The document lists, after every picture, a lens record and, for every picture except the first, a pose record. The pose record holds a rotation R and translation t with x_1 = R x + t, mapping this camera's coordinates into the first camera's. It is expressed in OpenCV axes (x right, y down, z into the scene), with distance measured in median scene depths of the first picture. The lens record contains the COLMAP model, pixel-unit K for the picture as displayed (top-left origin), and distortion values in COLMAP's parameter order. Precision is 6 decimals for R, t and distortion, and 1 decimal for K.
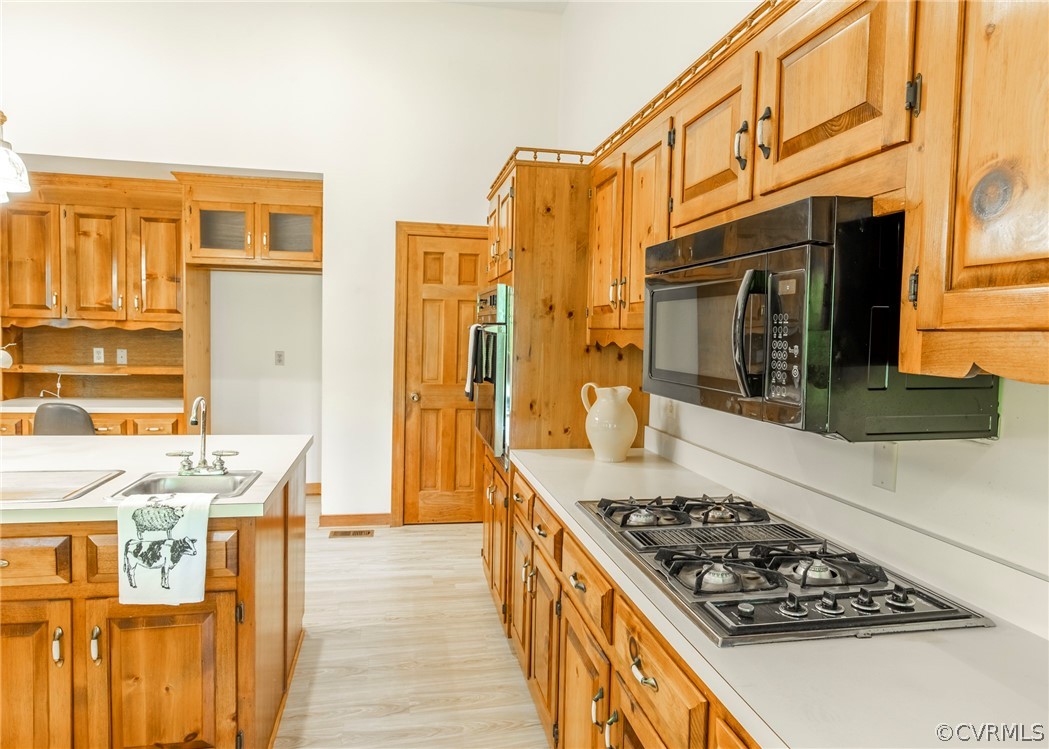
lens RADIAL K [[615.1, 0, 520.5], [0, 615.1, 370.4], [0, 0, 1]] dist [-0.007662, -0.000748]
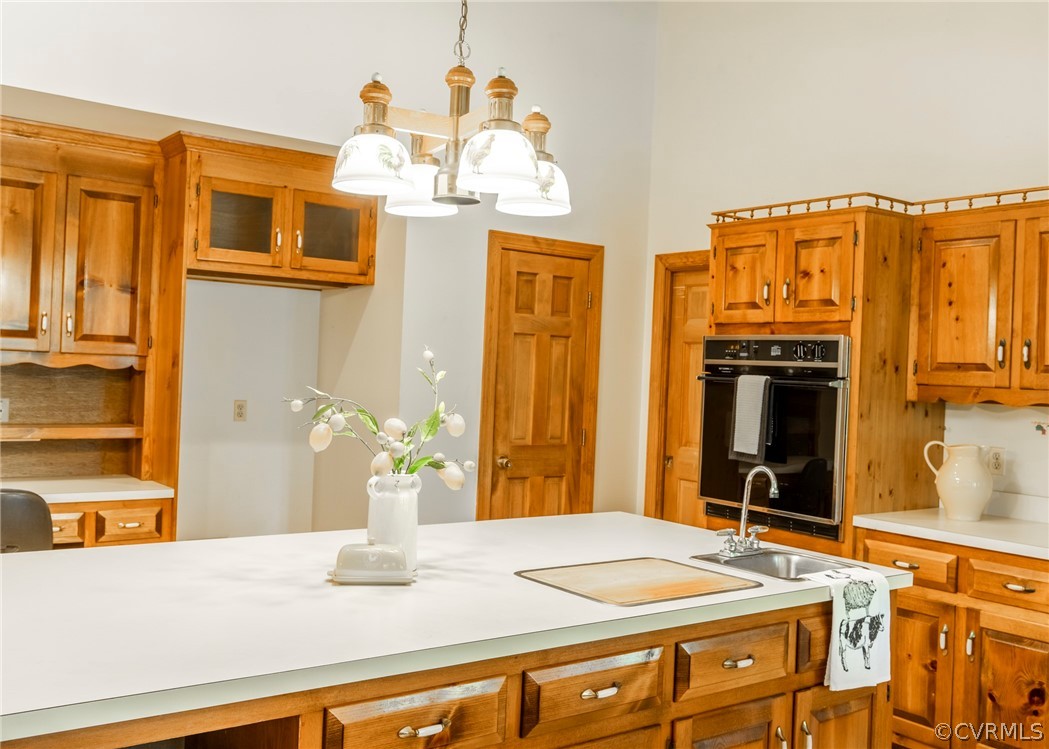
lens RADIAL K [[912.4, 0, 526.2], [0, 912.4, 377.8], [0, 0, 1]] dist [0.006347, -0.010107]
pose [[0.917194, 0.008055, 0.398360, -0.598020], [0.008658, 0.999157, -0.040140, -0.015417], [-0.398347, 0.040265, 0.916350, -0.037439]]
